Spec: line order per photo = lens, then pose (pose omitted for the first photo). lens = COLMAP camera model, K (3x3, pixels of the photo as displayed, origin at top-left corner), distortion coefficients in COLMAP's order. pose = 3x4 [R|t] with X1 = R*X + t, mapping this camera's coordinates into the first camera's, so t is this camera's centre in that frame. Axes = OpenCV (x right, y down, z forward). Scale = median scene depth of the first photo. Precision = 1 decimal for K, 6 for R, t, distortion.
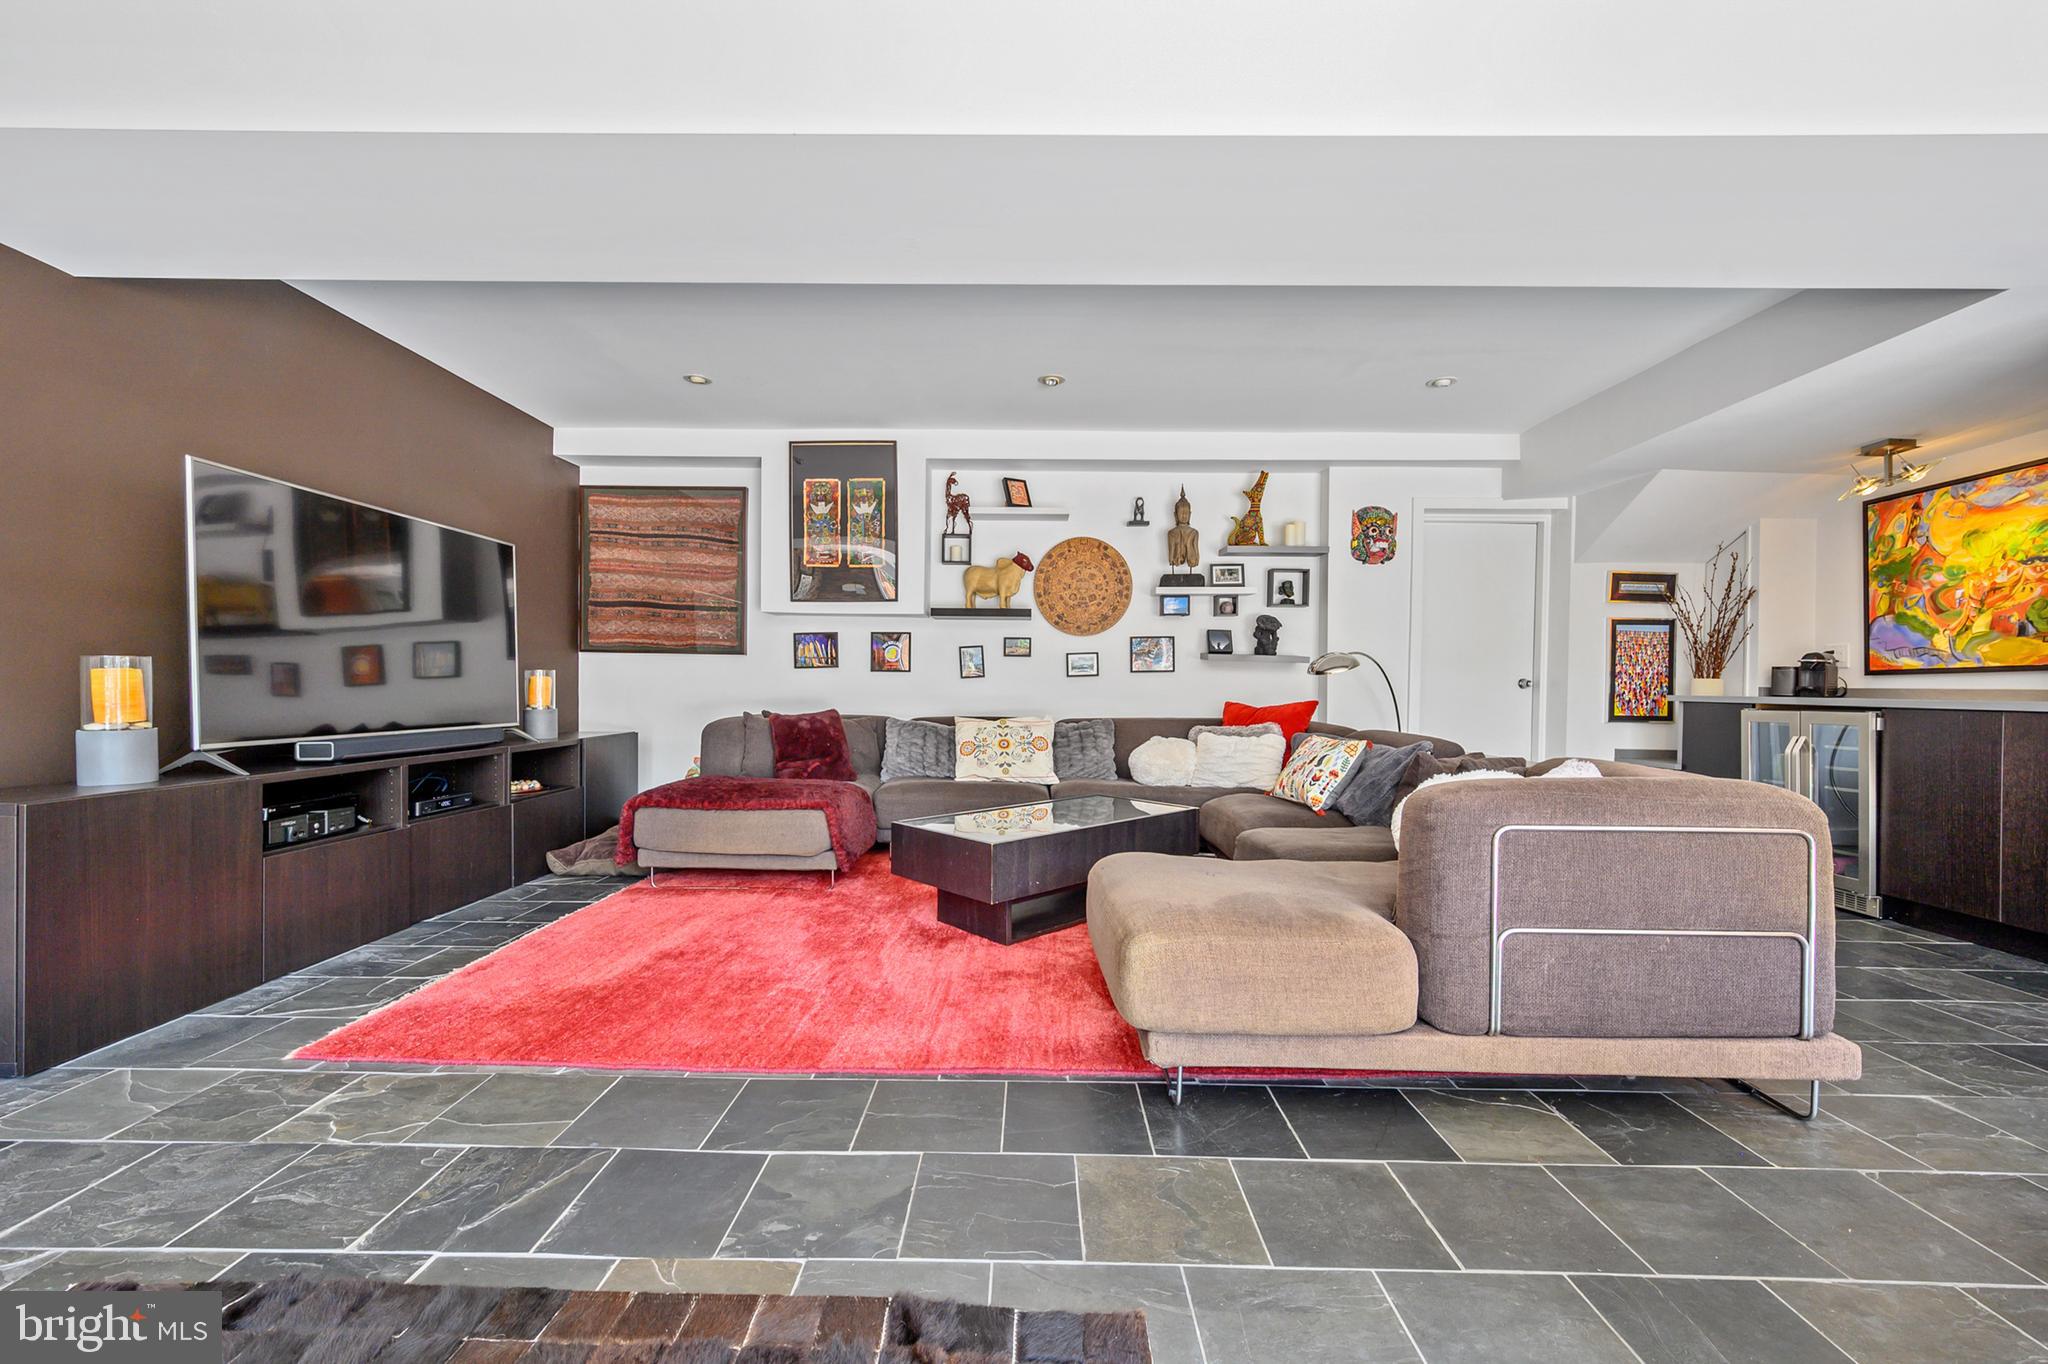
lens RADIAL K [[823.7, 0, 1018.1], [0, 823.7, 693.5], [0, 0, 1]] dist [-0.000027, 0.000534]
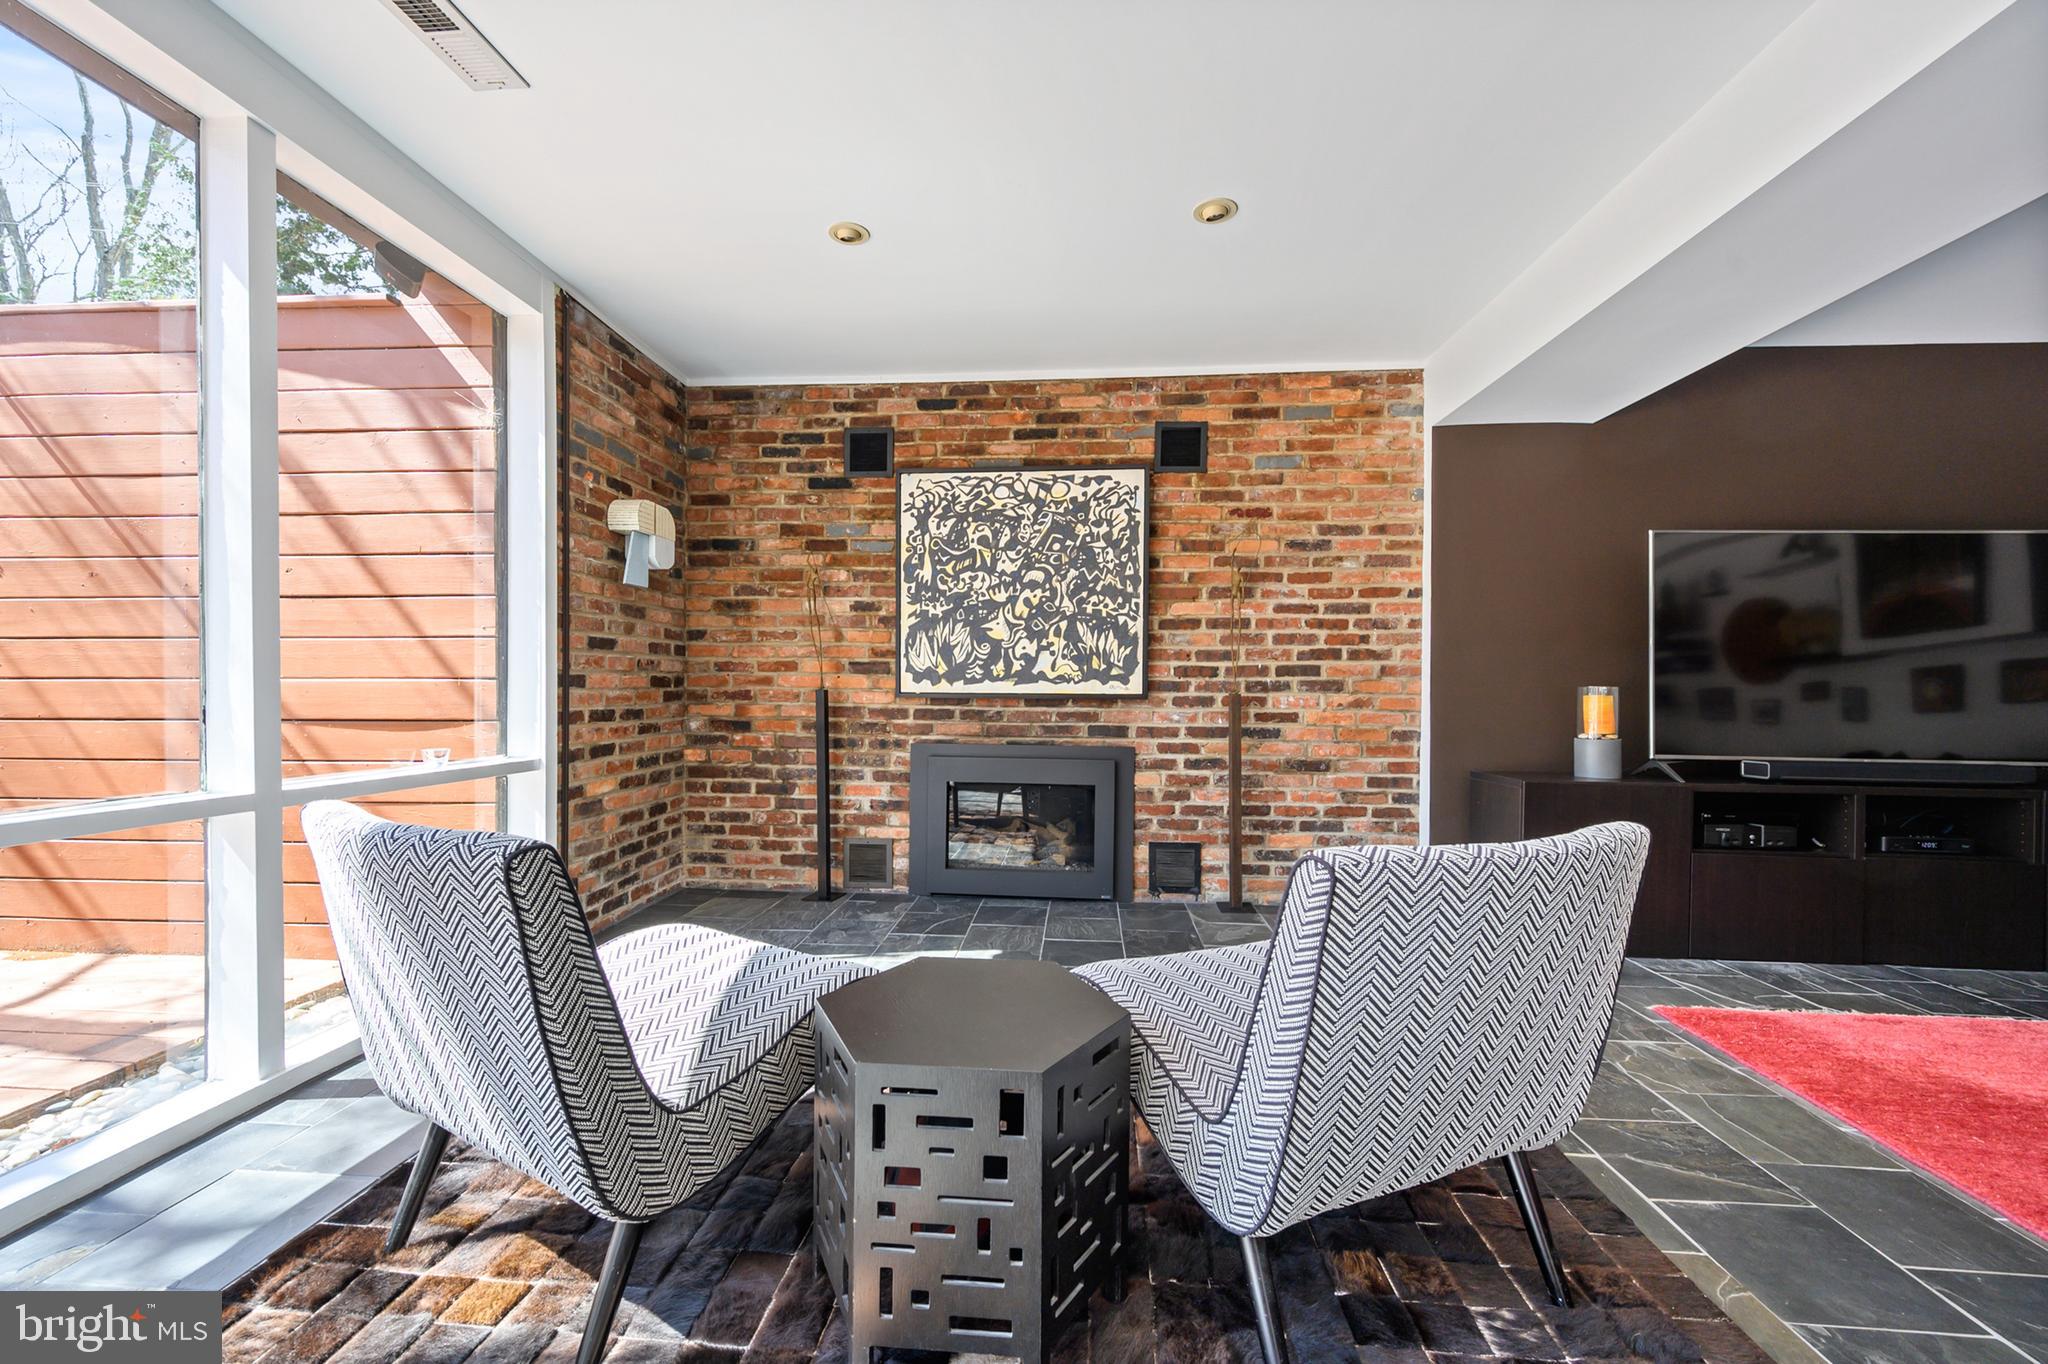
lens RADIAL K [[823.7, 0, 1016.8], [0, 823.7, 693.1], [0, 0, 1]] dist [-0.000027, 0.000534]
pose [[-0.056060, -0.003736, -0.998420, 0.200133], [-0.022814, 0.999737, -0.002460, -0.004665], [0.998167, 0.022640, -0.056131, 0.049597]]
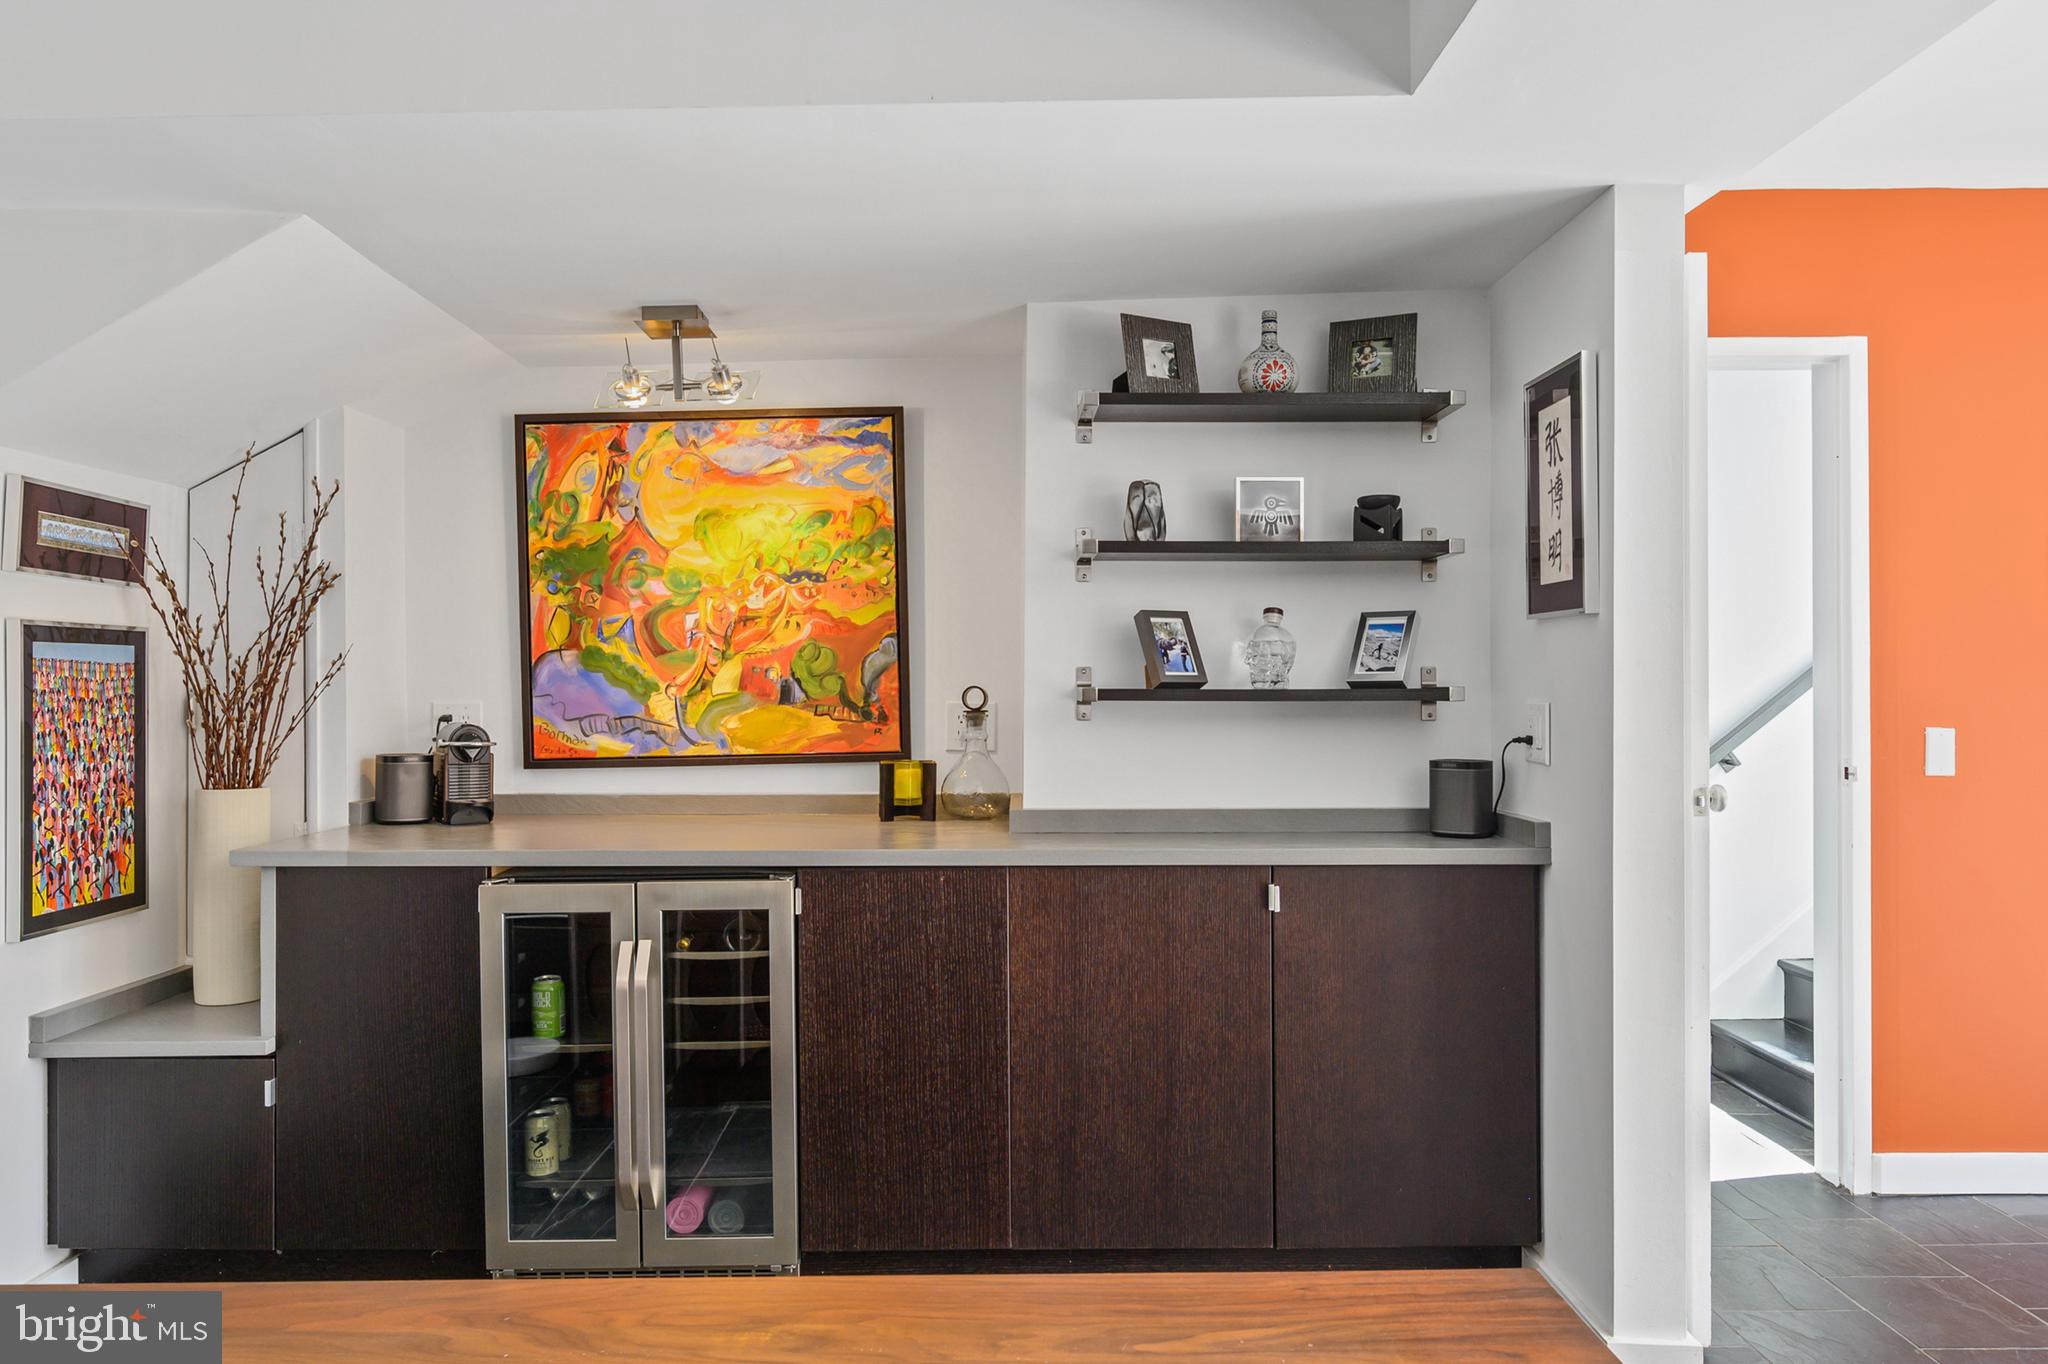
lens RADIAL K [[1327.0, 0, 1007.8], [0, 1327.0, 695.3], [0, 0, 1]] dist [-0.009870, 0.001842]
pose [[-0.020401, -0.021170, 0.999568, 0.221027], [0.013444, 0.999680, 0.021446, -0.077244], [-0.999701, 0.013876, -0.020109, 0.710323]]
